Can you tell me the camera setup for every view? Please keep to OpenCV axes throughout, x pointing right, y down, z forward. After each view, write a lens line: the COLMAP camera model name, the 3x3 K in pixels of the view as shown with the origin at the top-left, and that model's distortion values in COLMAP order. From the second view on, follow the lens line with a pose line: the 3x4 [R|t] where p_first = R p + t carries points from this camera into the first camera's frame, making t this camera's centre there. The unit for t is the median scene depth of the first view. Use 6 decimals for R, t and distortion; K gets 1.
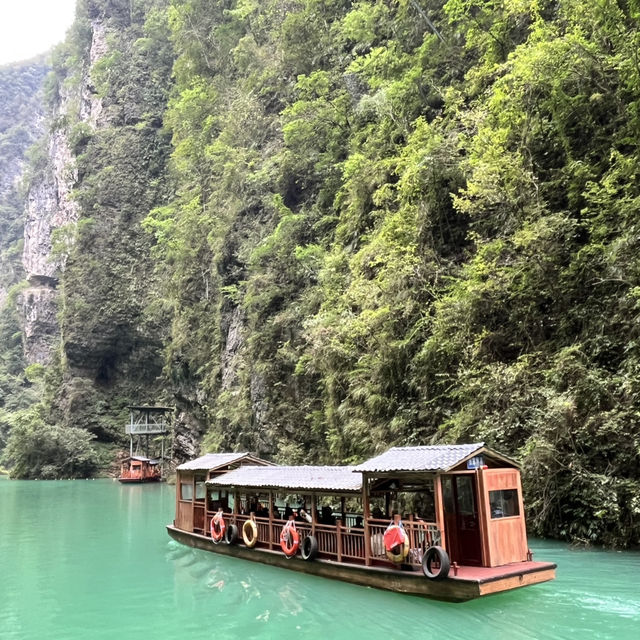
lens RADIAL K [[625.9, 0, 320.0], [0, 625.9, 320.0], [0, 0, 1]] dist [0.002848, 0.001053]
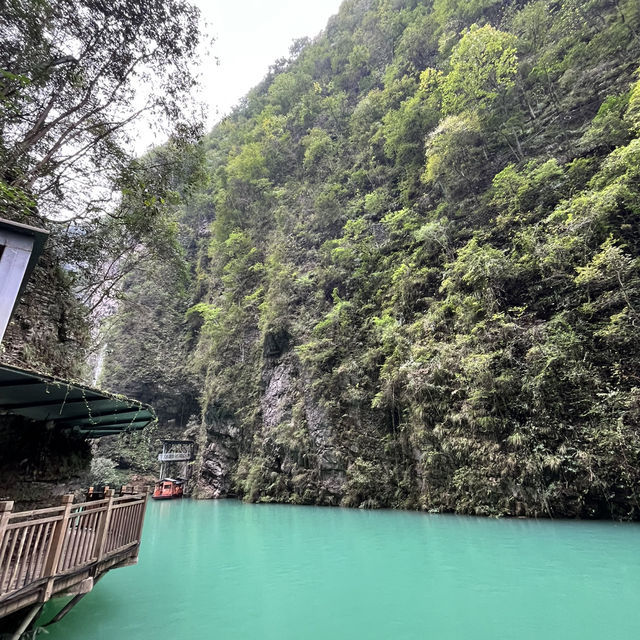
lens RADIAL K [[340.3, 0, 320.0], [0, 340.3, 320.0], [0, 0, 1]] dist [0.003168, 0.000136]
pose [[0.965443, 0.080547, 0.247854, -0.196785], [-0.026032, 0.976089, -0.215808, 0.035866], [-0.259310, 0.201898, 0.944455, 0.154649]]
